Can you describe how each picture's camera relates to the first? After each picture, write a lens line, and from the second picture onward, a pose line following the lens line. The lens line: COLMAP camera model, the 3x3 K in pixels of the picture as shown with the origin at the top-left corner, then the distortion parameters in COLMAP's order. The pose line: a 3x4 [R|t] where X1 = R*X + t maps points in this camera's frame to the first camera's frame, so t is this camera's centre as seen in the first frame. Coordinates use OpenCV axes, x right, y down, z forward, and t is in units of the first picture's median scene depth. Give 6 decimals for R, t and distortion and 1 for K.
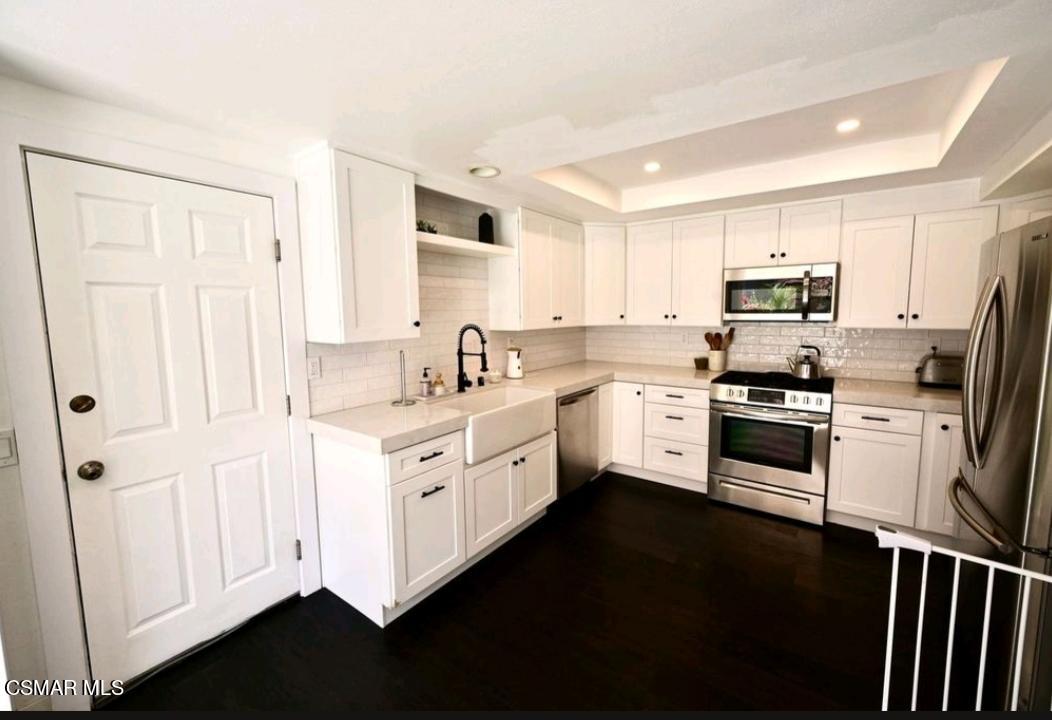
lens RADIAL K [[420.8, 0, 538.3], [0, 420.8, 354.7], [0, 0, 1]] dist [-0.000427, 0.000198]
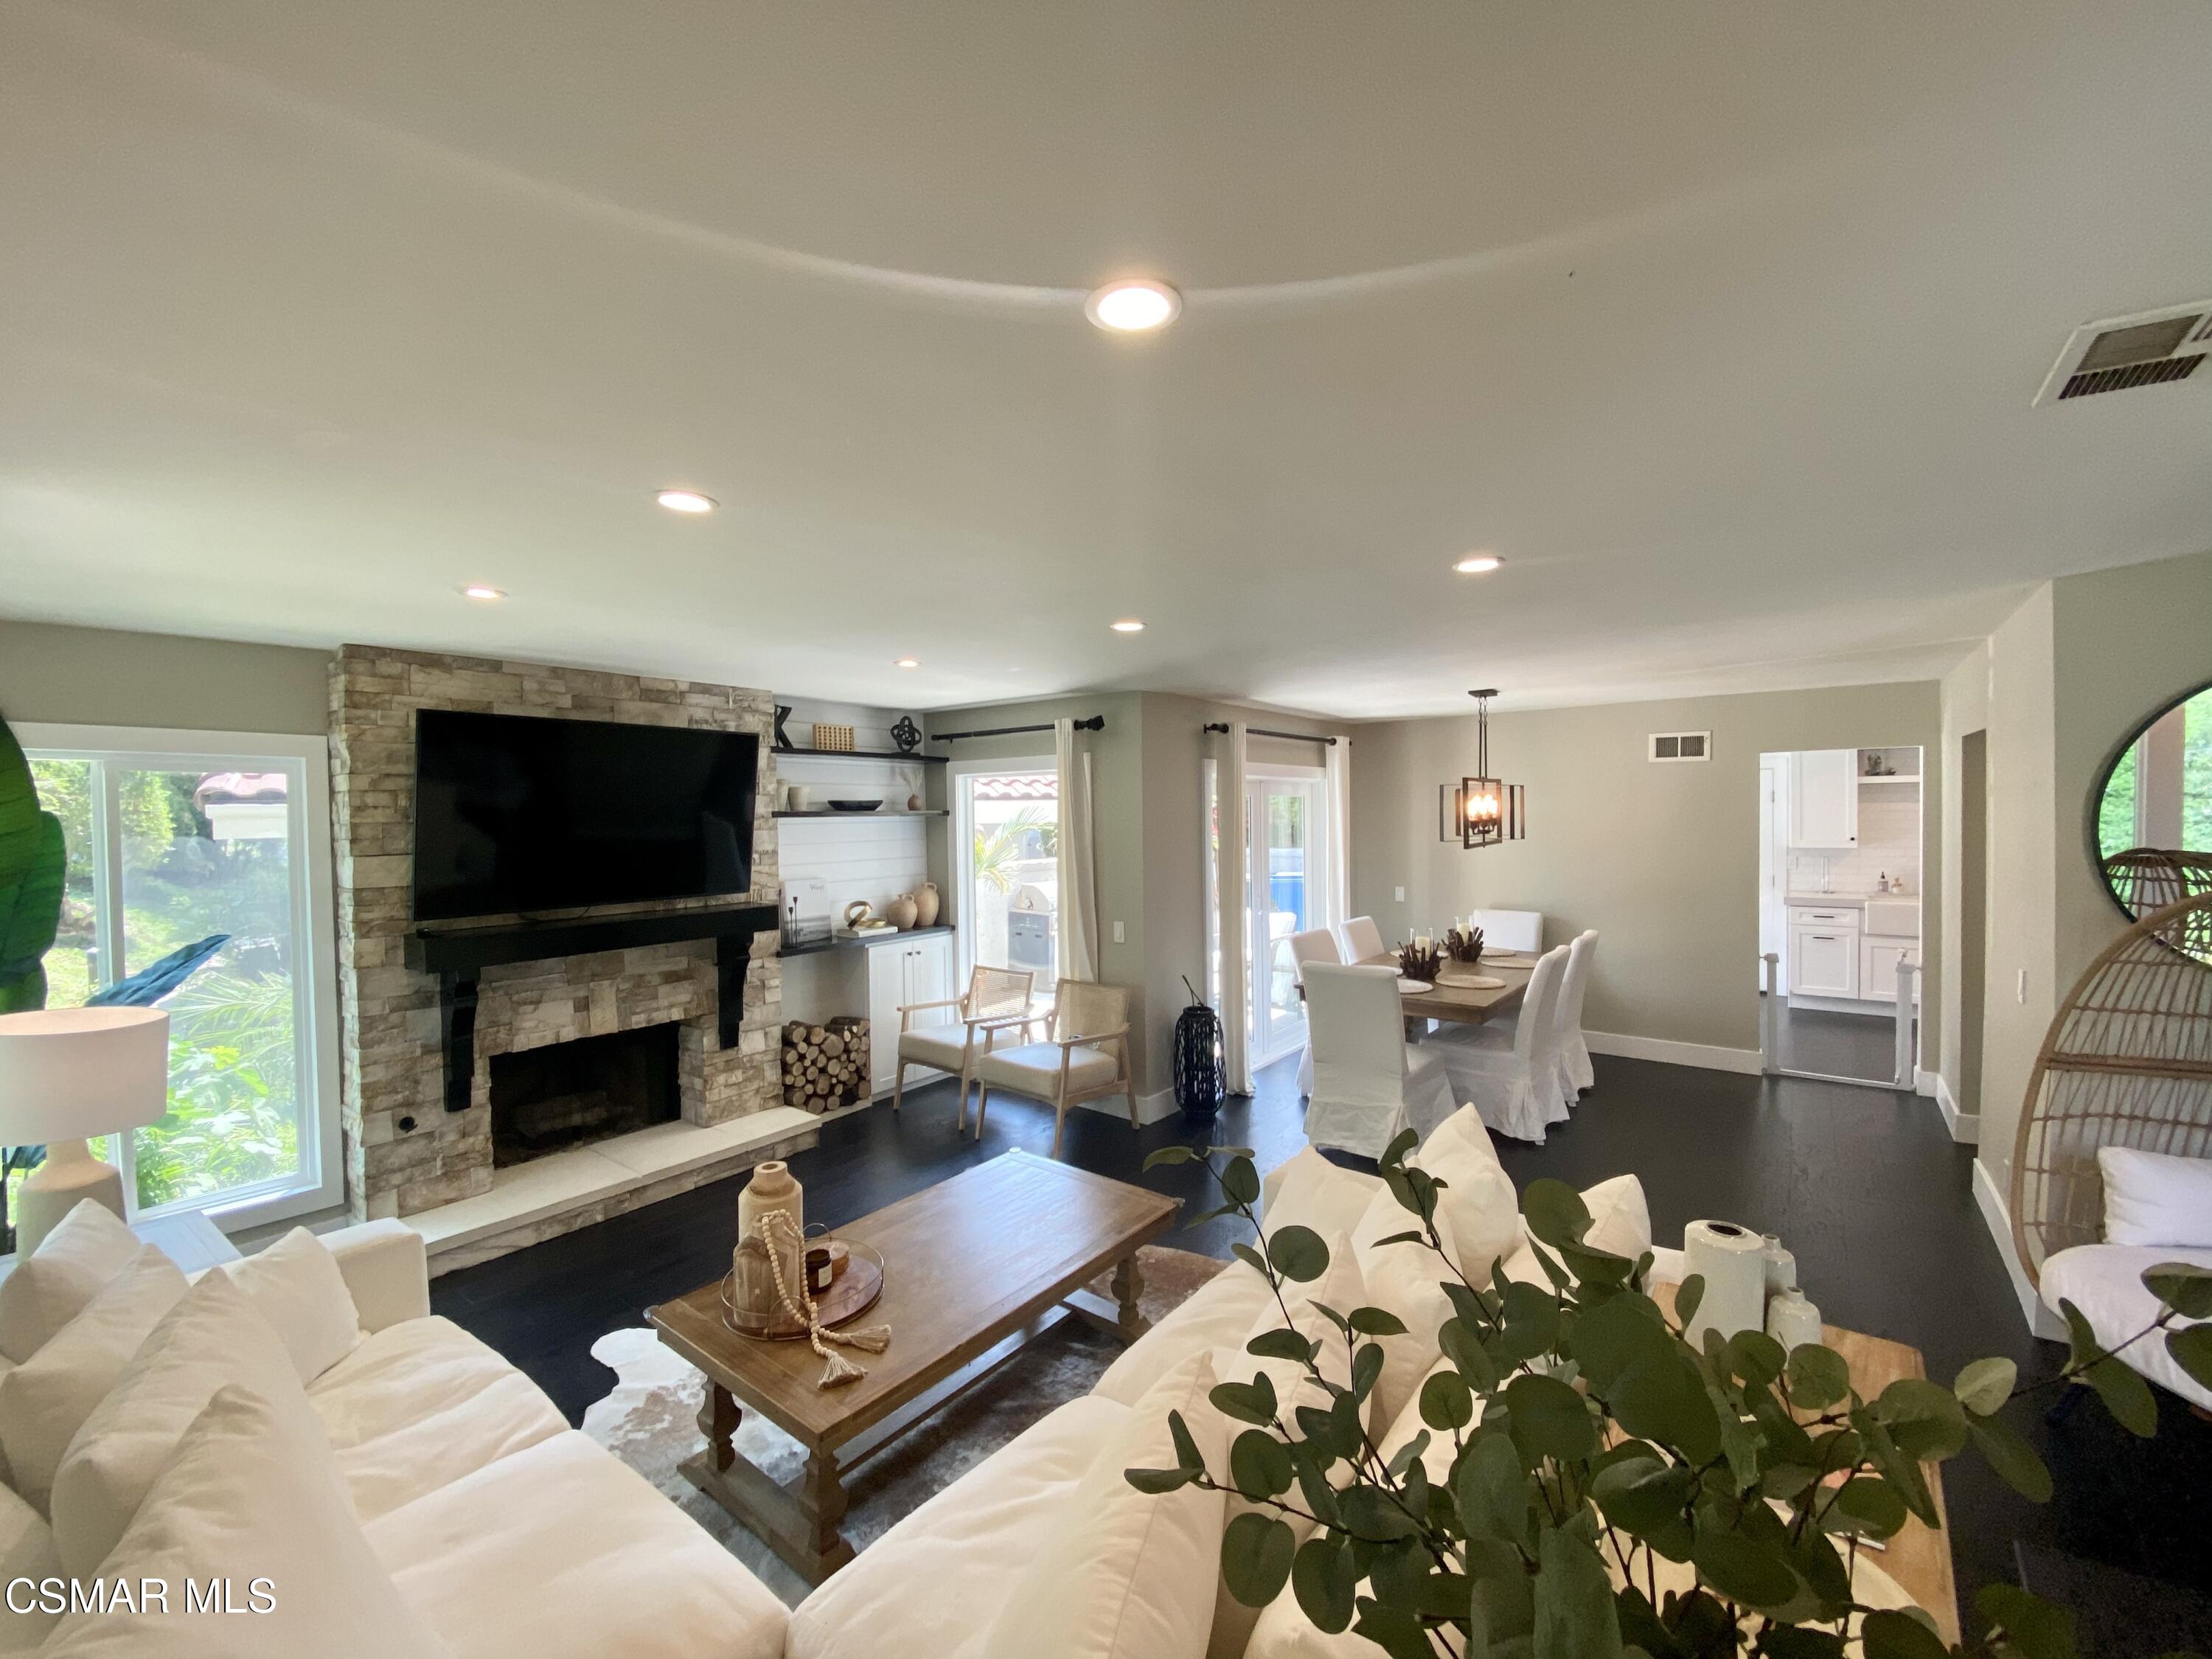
lens RADIAL K [[901.5, 0, 1110.4], [0, 901.5, 829.5], [0, 0, 1]] dist [-0.002550, -0.000072]
pose [[-0.034874, 0.018486, -0.999221, 2.486767], [-0.090606, 0.995653, 0.021583, 0.054225], [0.995276, 0.091288, -0.033047, -1.272406]]
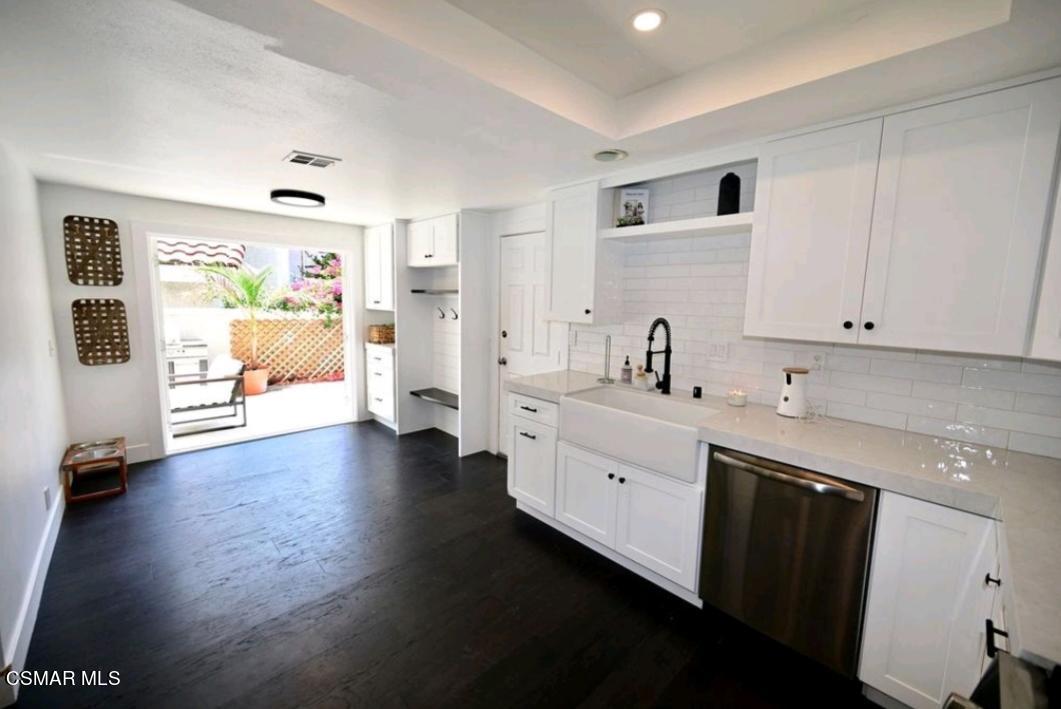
lens RADIAL K [[427.3, 0, 535.5], [0, 427.3, 349.8], [0, 0, 1]] dist [-0.002548, -0.000493]
pose [[-0.175715, 0.127362, -0.976168, 0.740799], [-0.122492, 0.981061, 0.150050, -0.105898], [0.976791, 0.145939, -0.156786, 0.864327]]
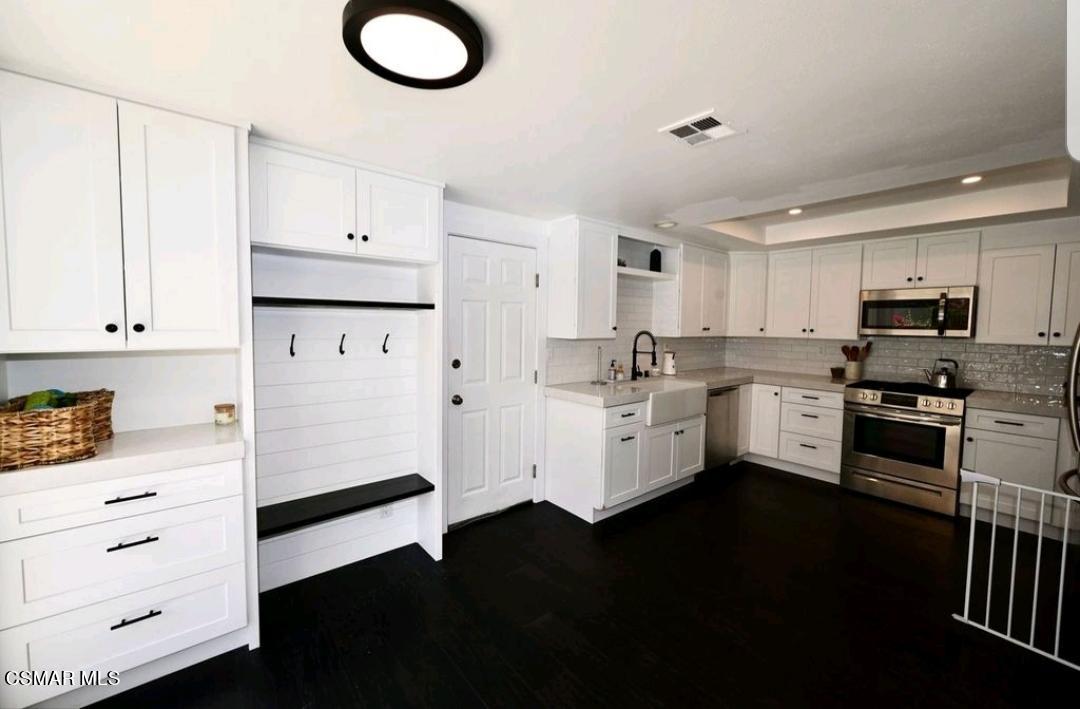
lens RADIAL K [[425.0, 0, 542.1], [0, 425.0, 350.9], [0, 0, 1]] dist [0.001691, 0.000316]
pose [[0.966894, 0.039303, -0.252132, -0.127147], [-0.050559, 0.997986, -0.038316, 0.061545], [0.250118, 0.049795, 0.966934, -0.410307]]
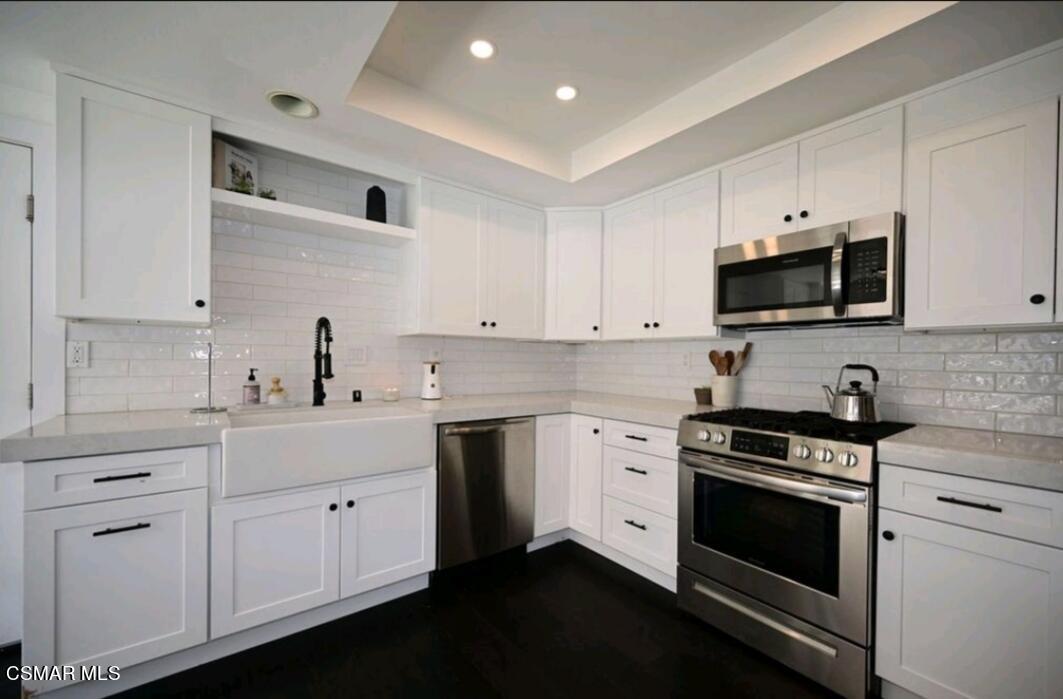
lens RADIAL K [[418.3, 0, 540.1], [0, 418.3, 366.2], [0, 0, 1]] dist [0.001691, 0.000316]
pose [[0.960194, 0.029552, -0.277766, 0.428158], [-0.053094, 0.995569, -0.077616, 0.054280], [0.274242, 0.089275, 0.957508, 0.365426]]
